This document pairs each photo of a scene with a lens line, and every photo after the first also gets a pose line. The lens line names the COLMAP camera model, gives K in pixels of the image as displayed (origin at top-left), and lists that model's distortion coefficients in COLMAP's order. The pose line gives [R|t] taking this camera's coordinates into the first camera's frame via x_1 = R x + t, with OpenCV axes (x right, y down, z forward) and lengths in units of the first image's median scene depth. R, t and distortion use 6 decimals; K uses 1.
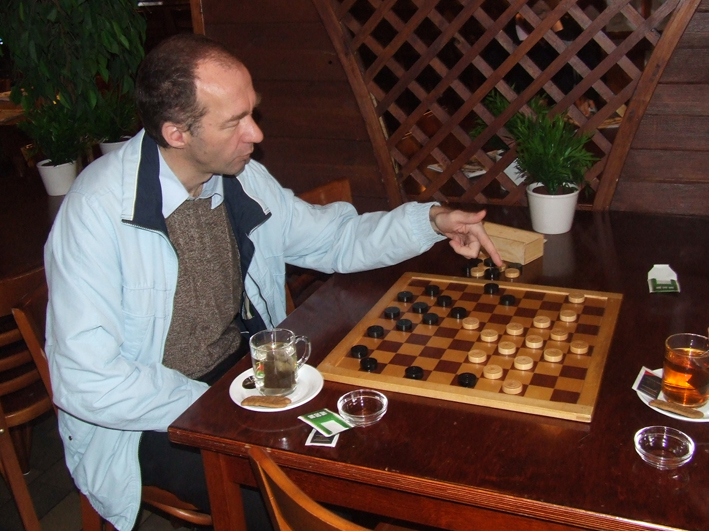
lens RADIAL K [[774.2, 0, 359.4], [0, 774.2, 258.8], [0, 0, 1]] dist [-0.049759, 0.000000]
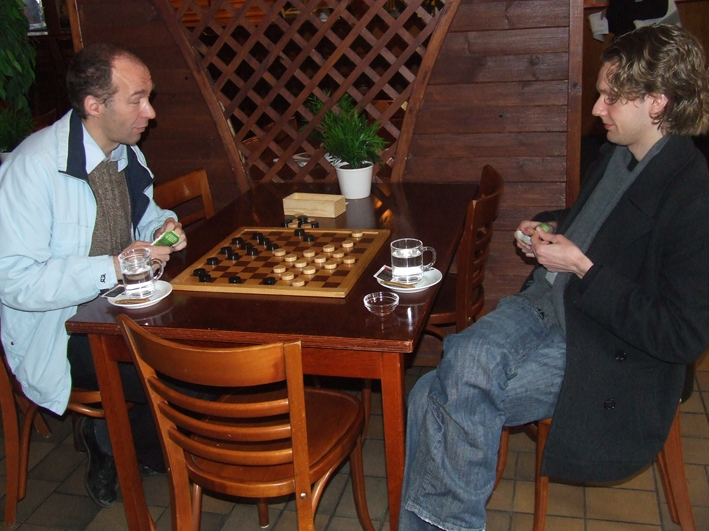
lens RADIAL K [[774.2, 0, 354.5], [0, 774.2, 266.8], [0, 0, 1]] dist [-0.049759, 0.000000]
pose [[0.991798, -0.053622, 0.116019, 0.099914], [0.055779, 0.998324, -0.015426, 0.123388], [-0.114998, 0.021771, 0.993127, -0.386010]]
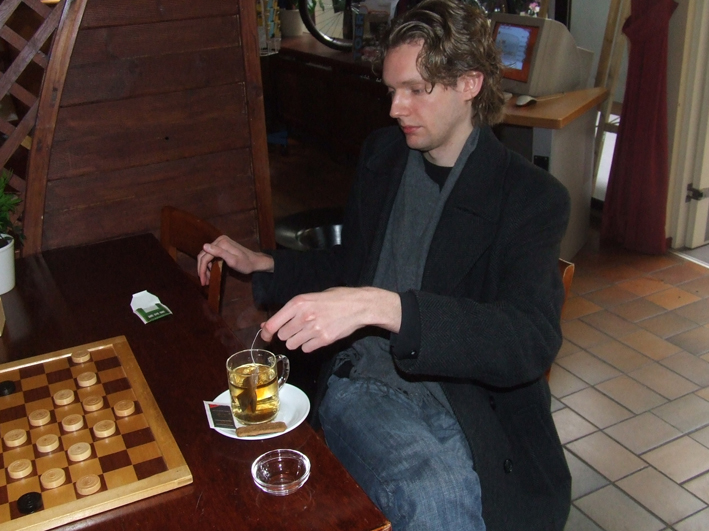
lens RADIAL K [[774.2, 0, 356.7], [0, 774.2, 259.5], [0, 0, 1]] dist [-0.049759, 0.000000]
pose [[0.647845, -0.260206, 0.715954, -0.106275], [0.276587, 0.956061, 0.097195, -0.049673], [-0.709787, 0.135056, 0.691349, 0.142800]]
